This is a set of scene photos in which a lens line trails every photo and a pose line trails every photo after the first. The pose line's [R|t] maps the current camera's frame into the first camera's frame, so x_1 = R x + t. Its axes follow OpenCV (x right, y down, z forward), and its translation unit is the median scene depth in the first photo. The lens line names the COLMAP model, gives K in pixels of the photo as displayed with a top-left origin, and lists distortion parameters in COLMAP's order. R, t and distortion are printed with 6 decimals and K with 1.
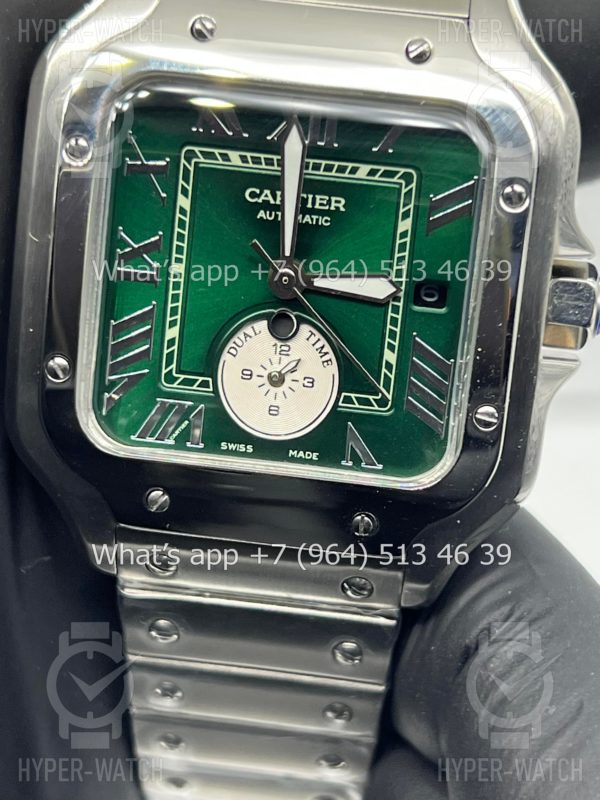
lens RADIAL K [[1961.7, 0, 300.0], [0, 1961.7, 400.0], [0, 0, 1]] dist [0.309143, -1.058406]
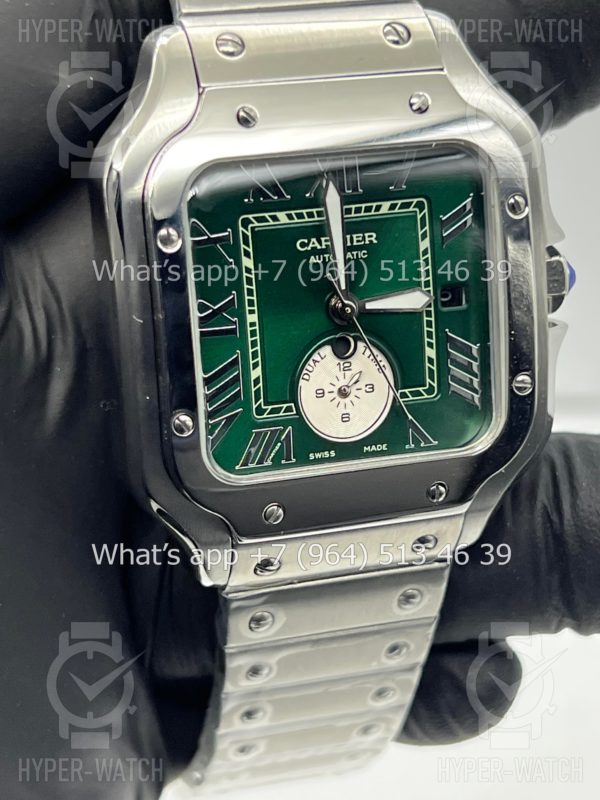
lens RADIAL K [[1961.7, 0, 300.0], [0, 1961.7, 400.0], [0, 0, 1]] dist [0.309143, -1.058406]
pose [[0.918235, -0.224838, 0.326025, -0.430134], [0.207905, 0.974328, 0.086374, -0.115177], [-0.337076, -0.011529, 0.941407, -0.113833]]
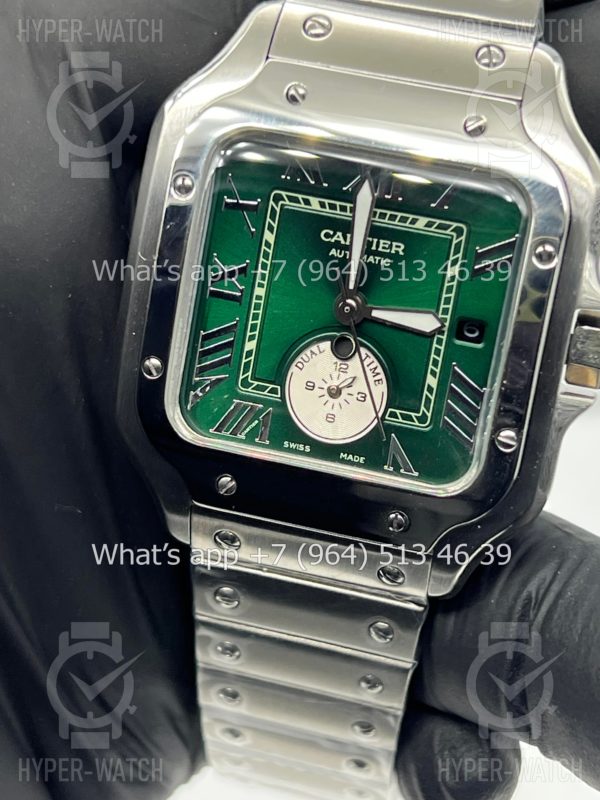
lens RADIAL K [[1961.7, 0, 300.0], [0, 1961.7, 400.0], [0, 0, 1]] dist [0.309143, -1.058406]
pose [[0.992438, 0.086547, -0.087047, 0.071009], [-0.086927, 0.996215, -0.000576, -0.003340], [0.086668, 0.008138, 0.996204, -0.178130]]
